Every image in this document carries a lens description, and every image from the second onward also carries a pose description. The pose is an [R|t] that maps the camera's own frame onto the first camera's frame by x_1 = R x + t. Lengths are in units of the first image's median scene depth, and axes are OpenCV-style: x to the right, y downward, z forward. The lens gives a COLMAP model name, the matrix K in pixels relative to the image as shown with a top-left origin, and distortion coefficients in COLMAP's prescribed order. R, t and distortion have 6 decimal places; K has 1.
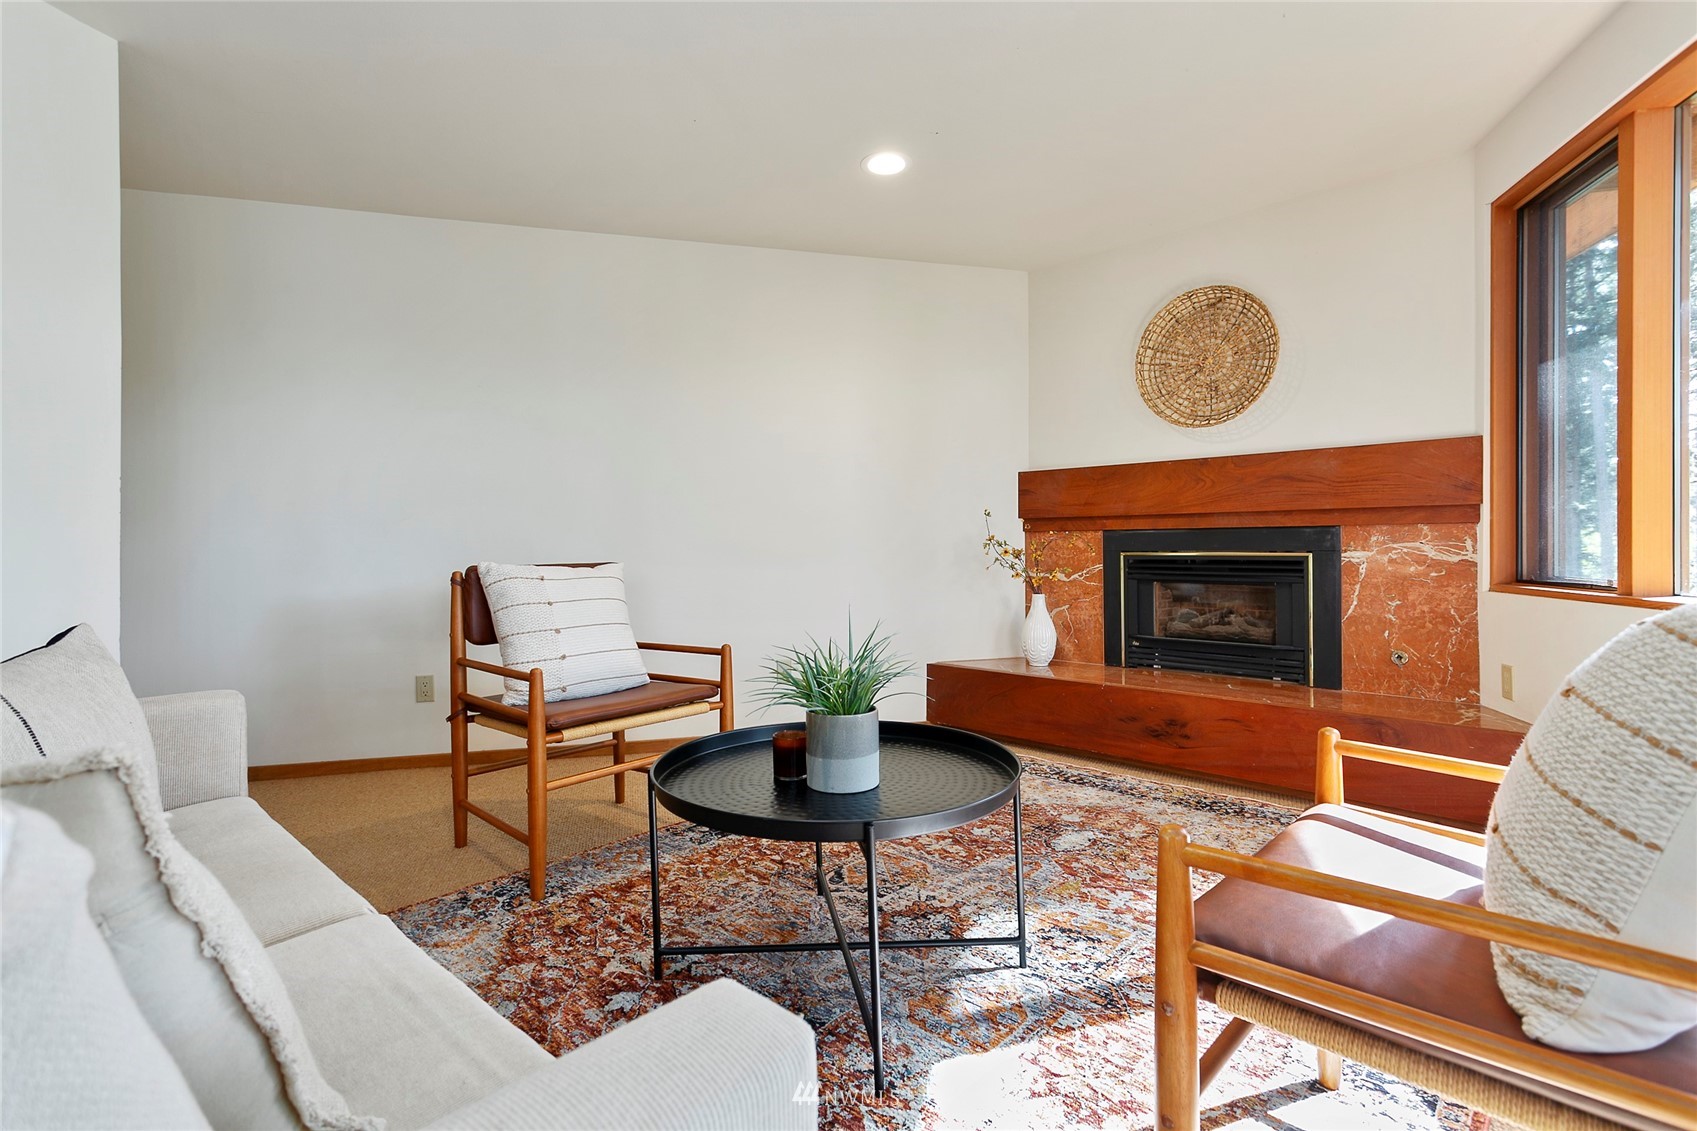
lens RADIAL K [[771.0, 0, 851.4], [0, 771.0, 564.6], [0, 0, 1]] dist [-0.002889, -0.000148]
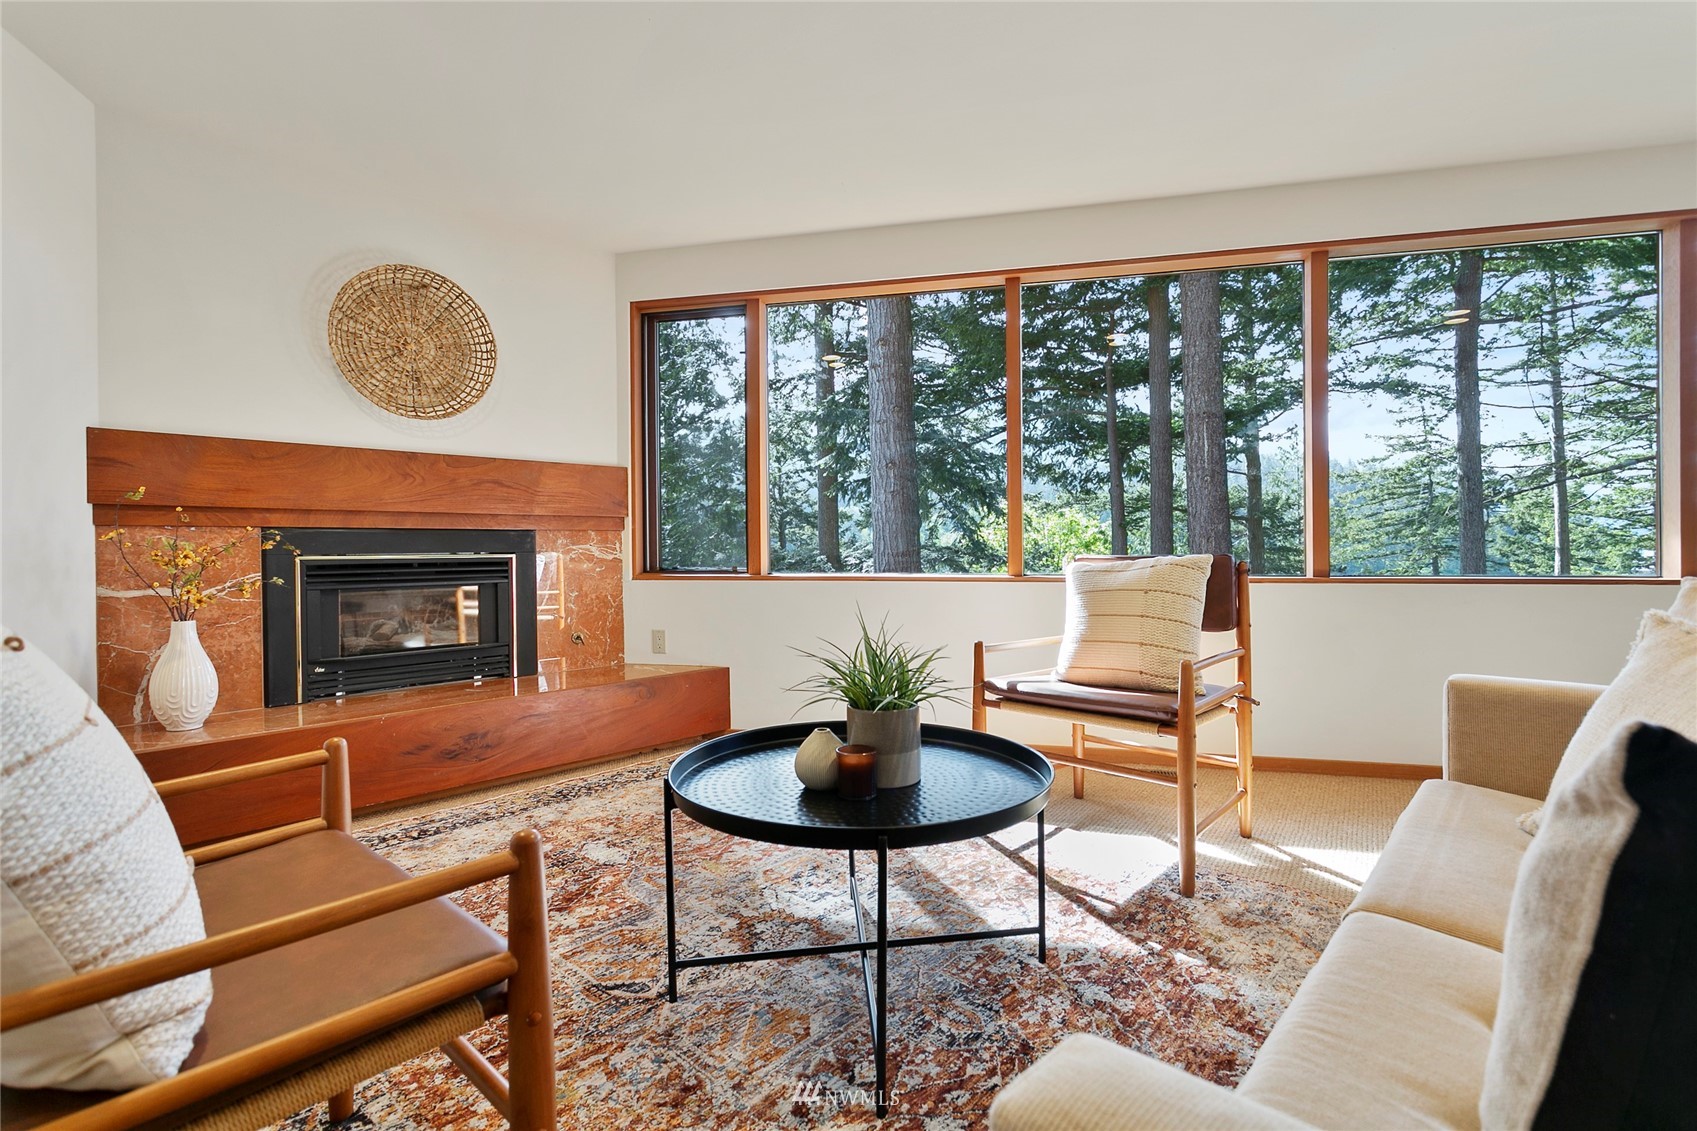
lens RADIAL K [[800.2, 0, 836.7], [0, 800.2, 559.6], [0, 0, 1]] dist [0.000565, 0.002204]
pose [[0.018707, -0.012947, 0.999741, -0.553129], [0.028390, 0.999520, 0.012413, -0.008809], [-0.999422, 0.028151, 0.019065, 0.544740]]
